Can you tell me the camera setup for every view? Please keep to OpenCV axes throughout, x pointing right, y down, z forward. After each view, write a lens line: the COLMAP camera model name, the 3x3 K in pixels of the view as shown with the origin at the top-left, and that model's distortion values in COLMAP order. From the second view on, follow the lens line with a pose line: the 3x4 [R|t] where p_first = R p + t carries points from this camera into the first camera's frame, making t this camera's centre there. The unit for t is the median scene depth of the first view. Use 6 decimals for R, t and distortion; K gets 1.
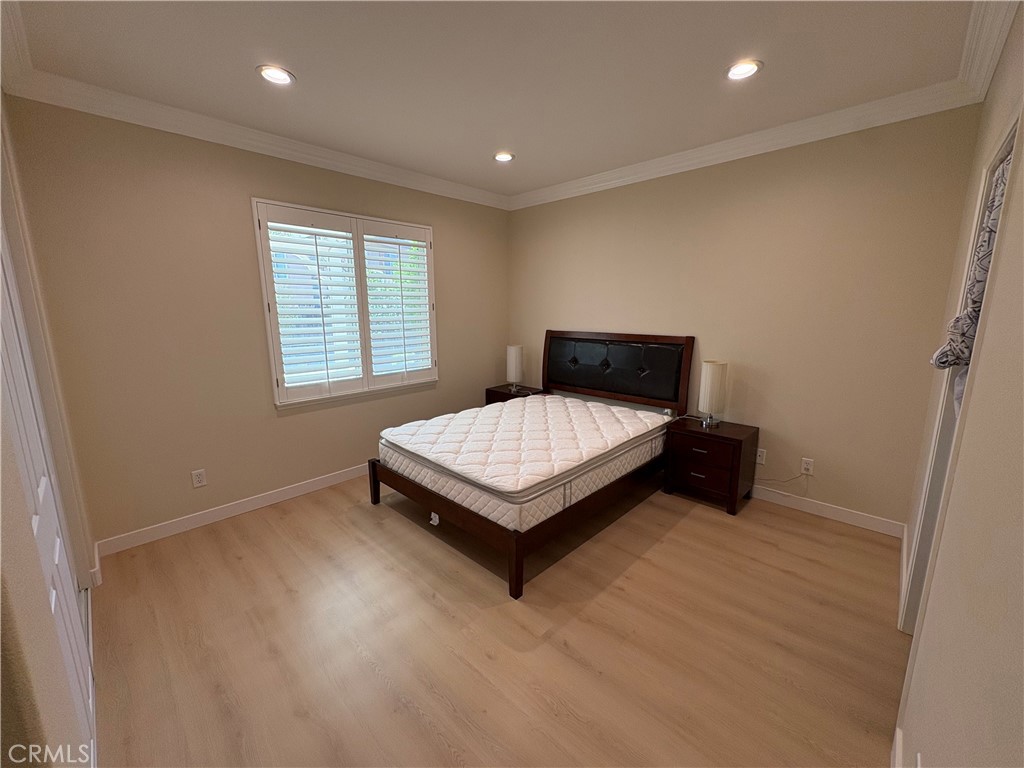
lens RADIAL K [[407.6, 0, 509.1], [0, 407.6, 384.5], [0, 0, 1]] dist [0.001161, -0.001168]
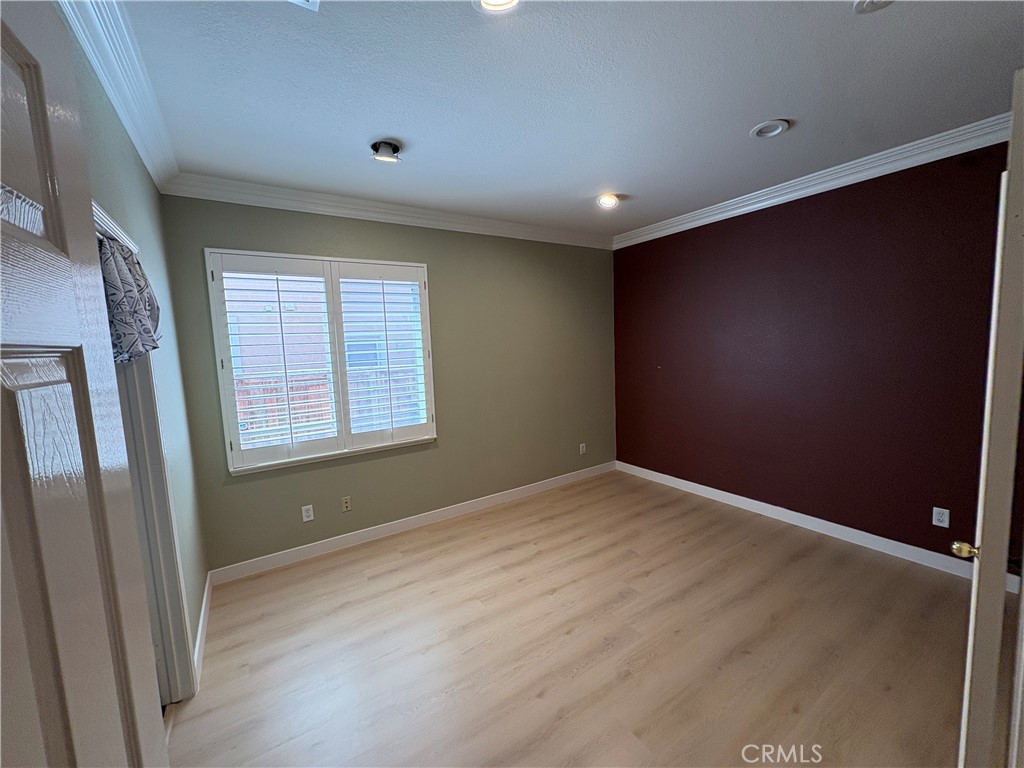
lens RADIAL K [[407.6, 0, 512.5], [0, 407.6, 383.7], [0, 0, 1]] dist [0.001161, -0.001168]
pose [[0.970258, -0.023384, -0.240942, 0.225716], [-0.000145, 0.995267, -0.097179, -0.047715], [0.242074, 0.094323, 0.965662, 0.244371]]
